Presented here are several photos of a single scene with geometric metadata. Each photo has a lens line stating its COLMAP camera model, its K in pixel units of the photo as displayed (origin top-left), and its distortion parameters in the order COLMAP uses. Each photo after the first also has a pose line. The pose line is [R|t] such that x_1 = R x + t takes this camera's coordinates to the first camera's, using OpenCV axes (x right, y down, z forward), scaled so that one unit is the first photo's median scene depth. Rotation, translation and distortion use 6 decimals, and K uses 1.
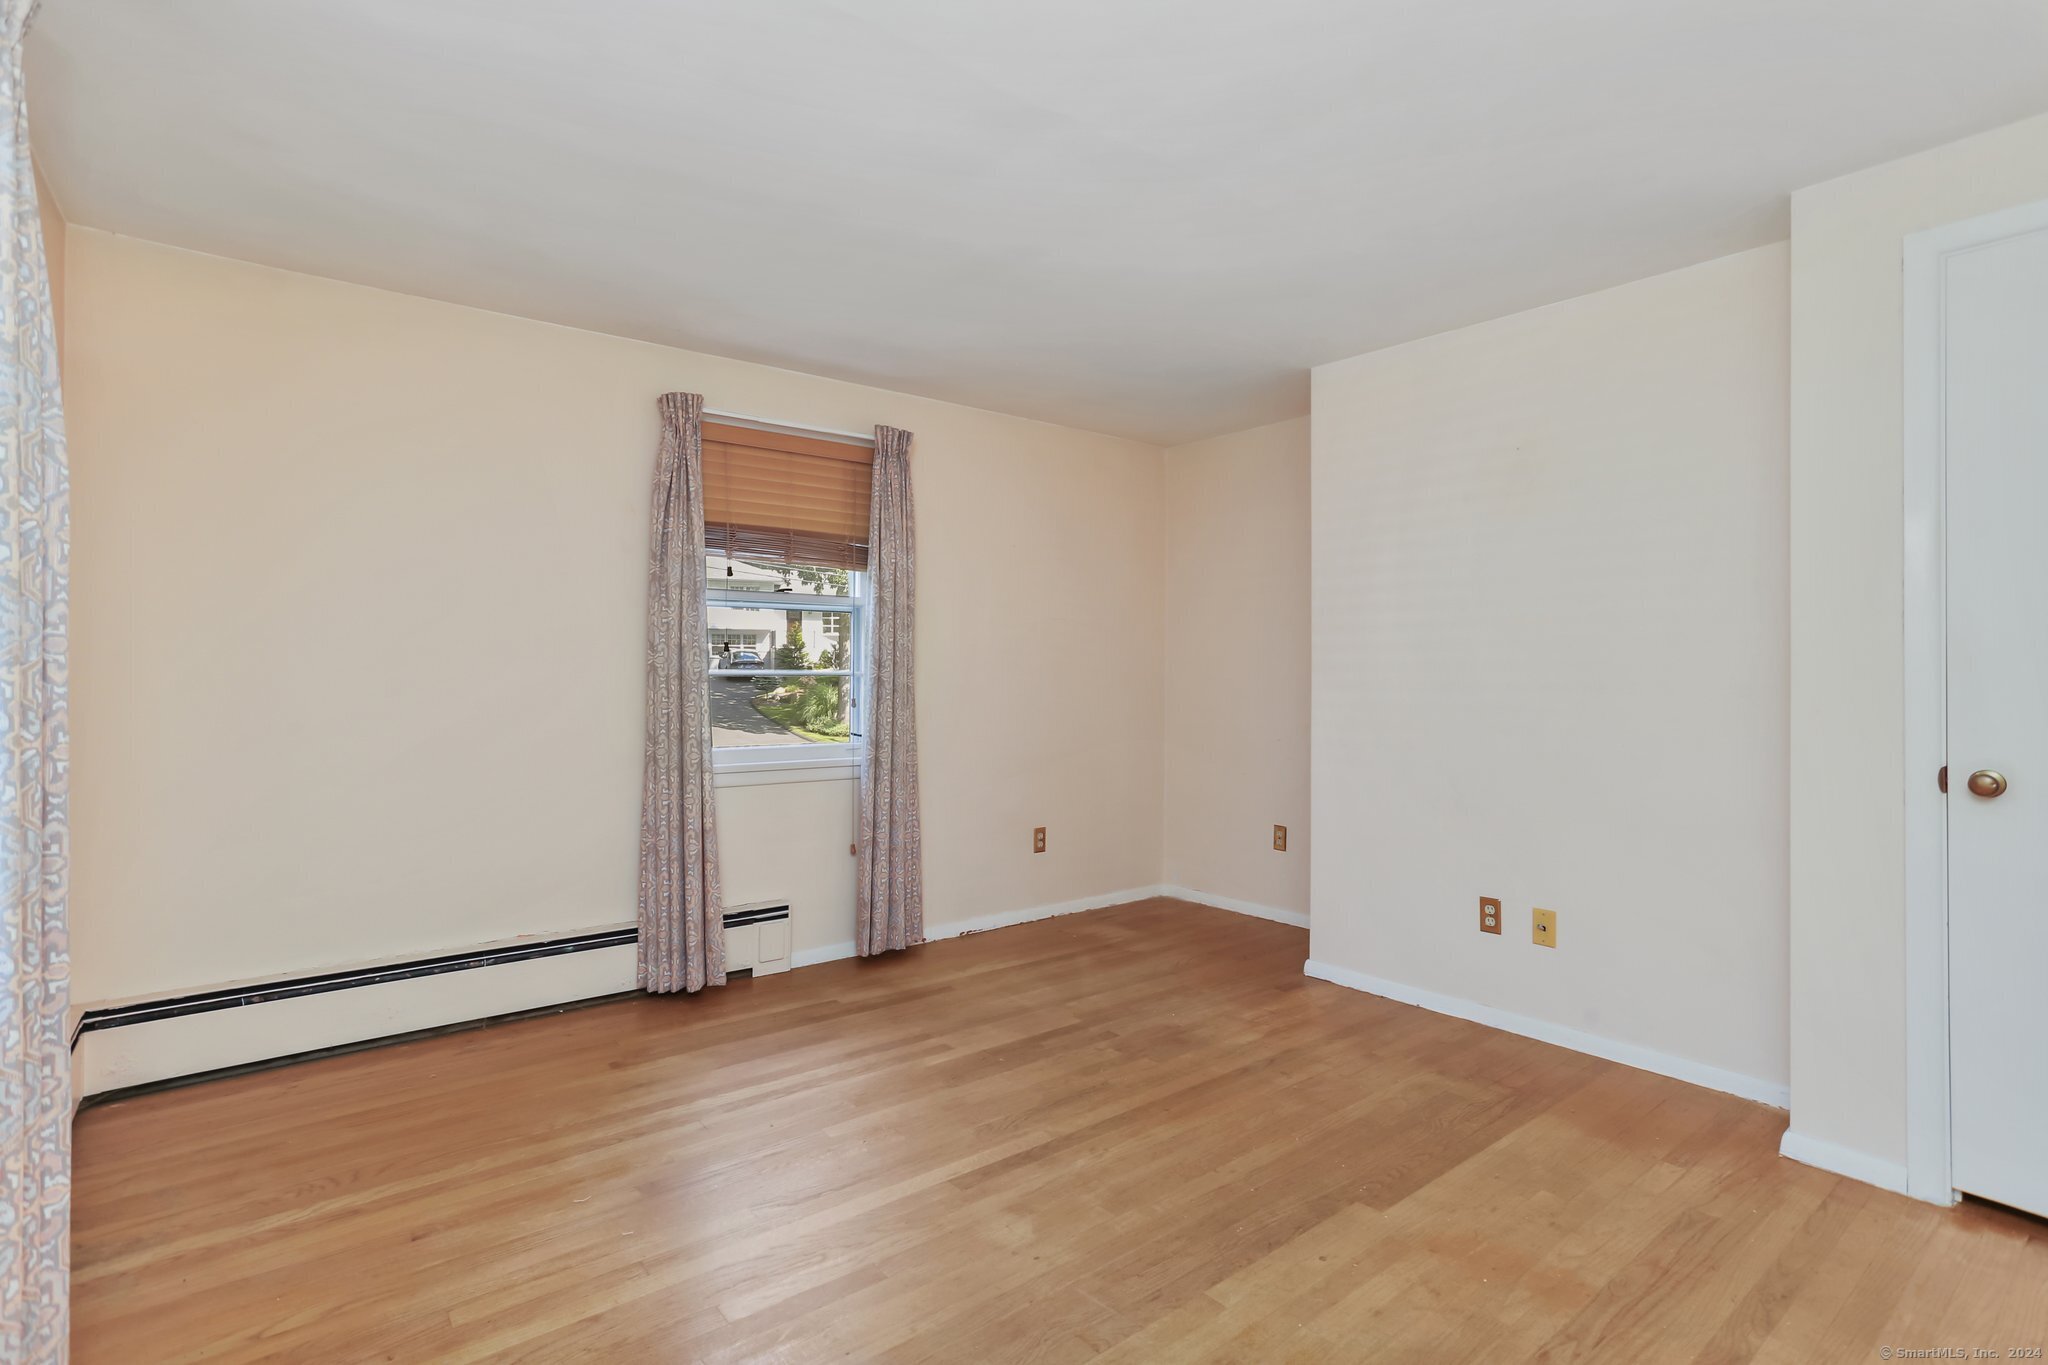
lens RADIAL K [[1013.8, 0, 1022.6], [0, 1013.8, 670.4], [0, 0, 1]] dist [-0.055711, 0.039183]
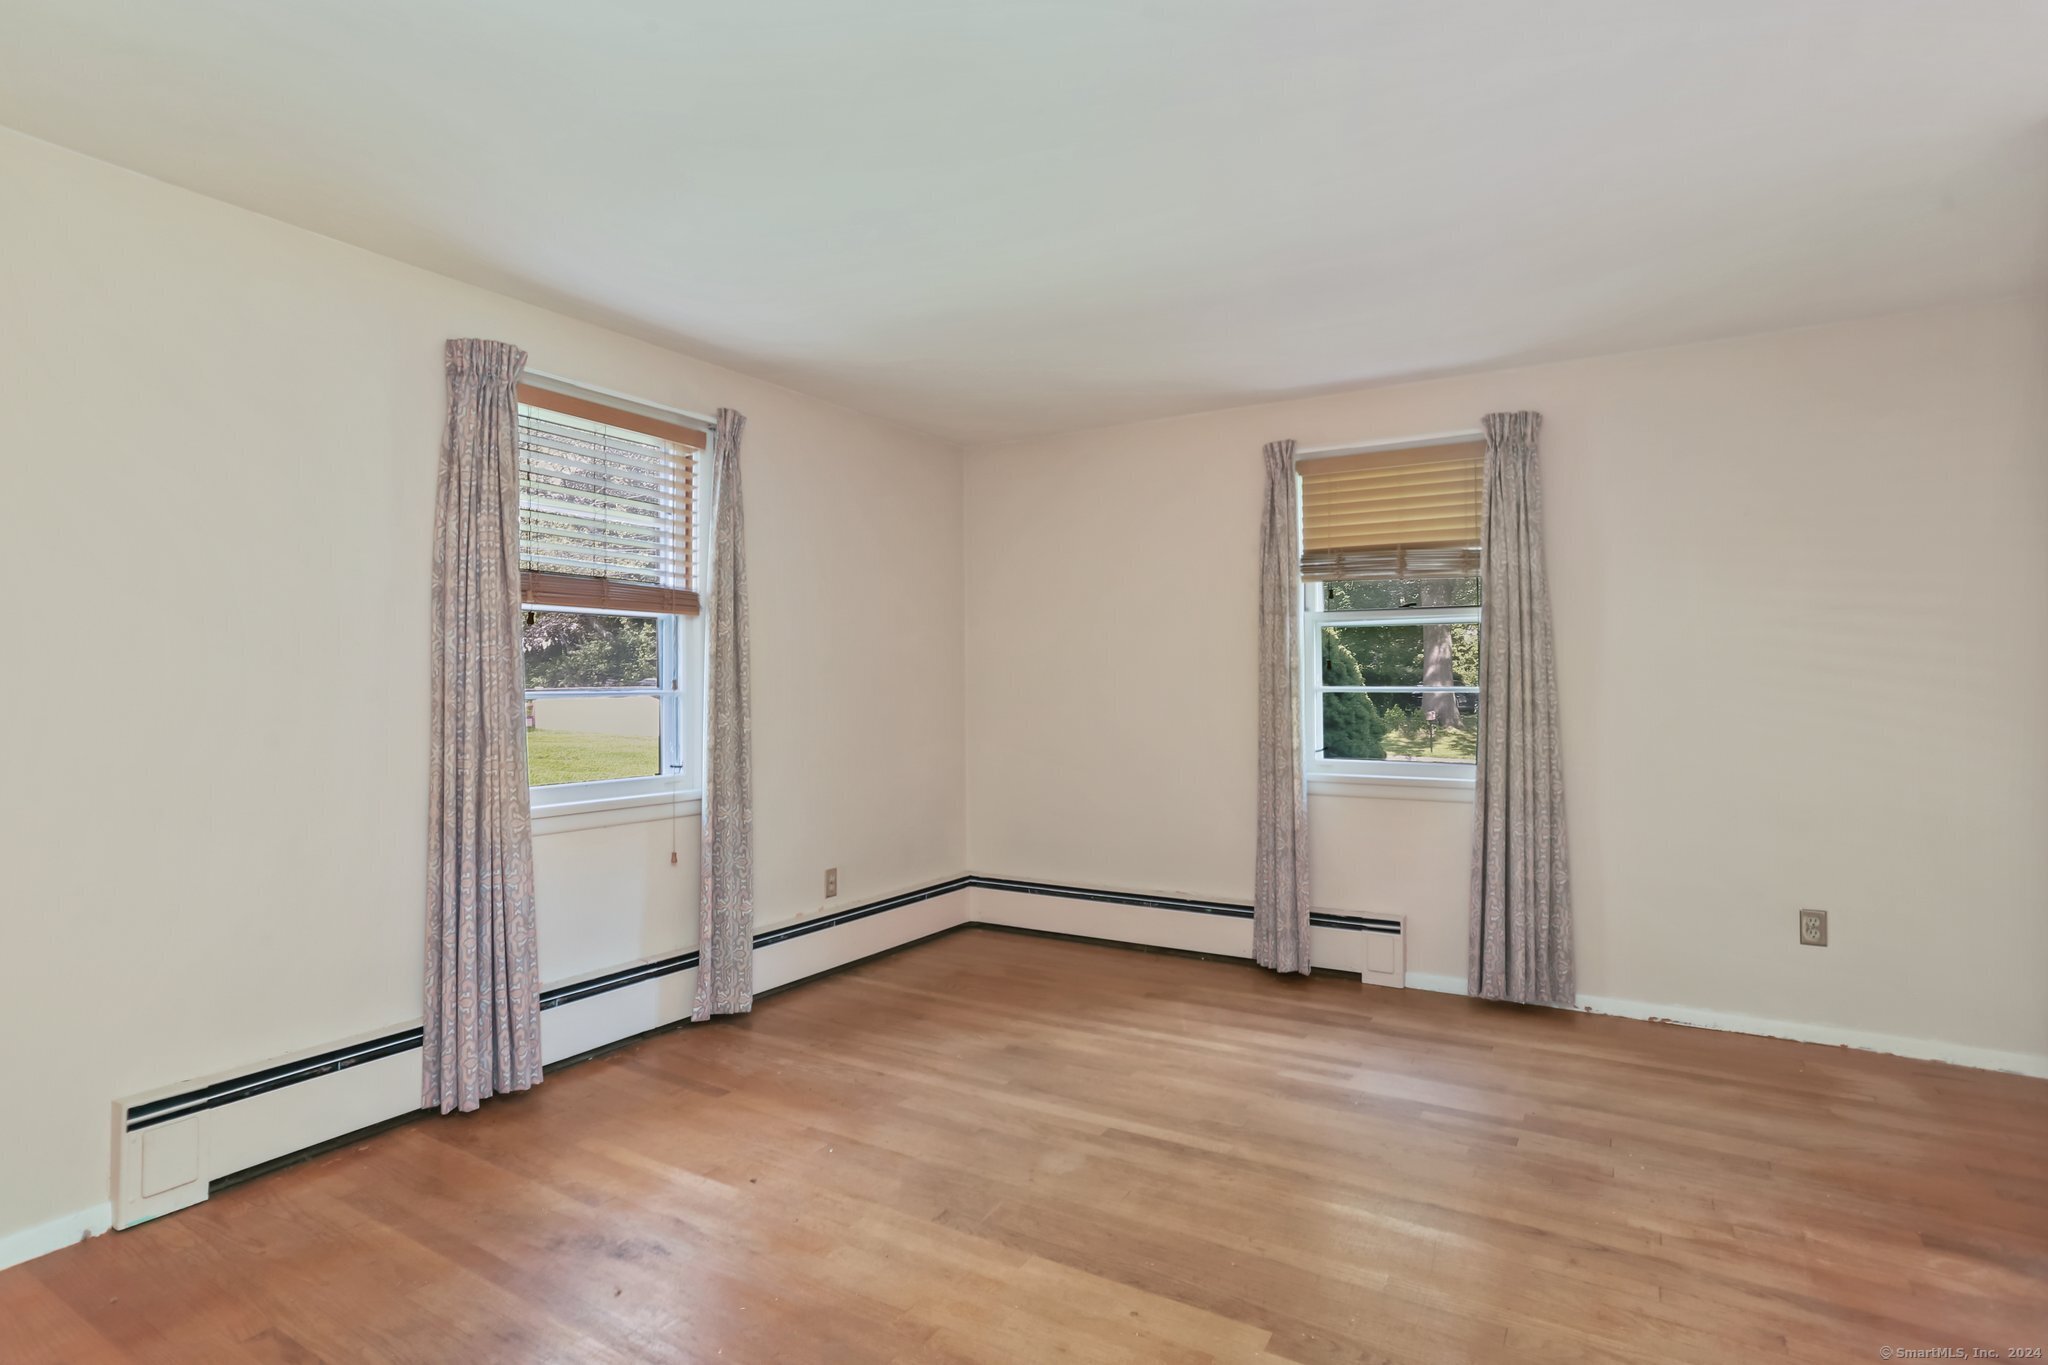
lens RADIAL K [[1083.7, 0, 1024.0], [0, 1083.7, 682.5], [0, 0, 1]] dist [-0.064974, 0.048912]
pose [[0.309734, -0.008935, -0.950781, 0.726471], [0.006657, 0.999952, -0.007228, 0.001607], [0.950800, -0.004091, 0.309779, 0.351090]]
